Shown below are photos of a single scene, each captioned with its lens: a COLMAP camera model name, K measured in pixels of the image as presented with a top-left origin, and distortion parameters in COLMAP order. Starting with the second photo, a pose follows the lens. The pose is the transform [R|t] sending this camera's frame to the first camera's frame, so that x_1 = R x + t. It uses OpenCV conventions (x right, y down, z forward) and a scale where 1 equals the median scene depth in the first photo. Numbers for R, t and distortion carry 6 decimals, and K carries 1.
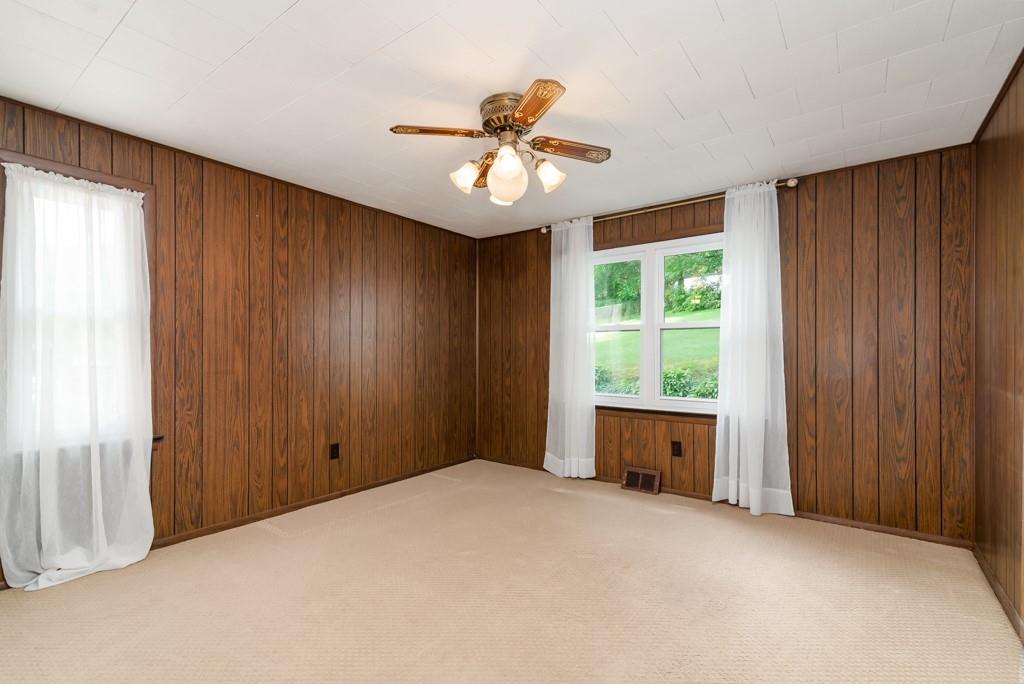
lens RADIAL K [[470.0, 0, 511.0], [0, 470.0, 350.8], [0, 0, 1]] dist [-0.000139, -0.000101]
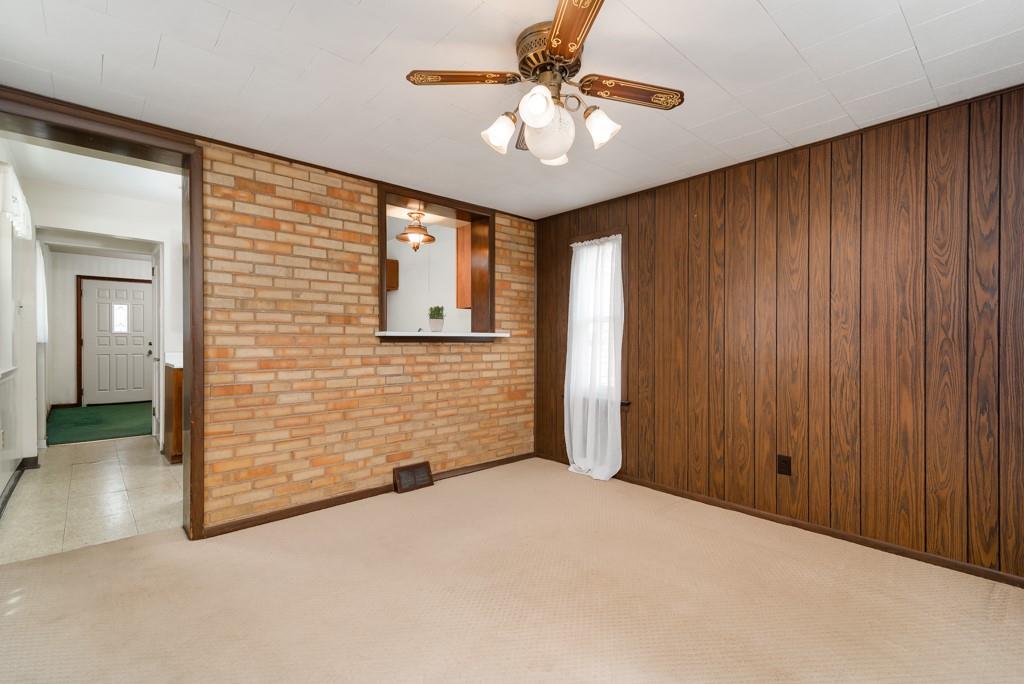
lens RADIAL K [[470.0, 0, 510.9], [0, 470.0, 342.2], [0, 0, 1]] dist [-0.000139, -0.000101]
pose [[-0.221467, -0.000155, -0.975168, 0.558410], [0.003288, 0.999994, -0.000906, 0.000657], [0.975162, -0.003407, -0.221466, 0.770667]]
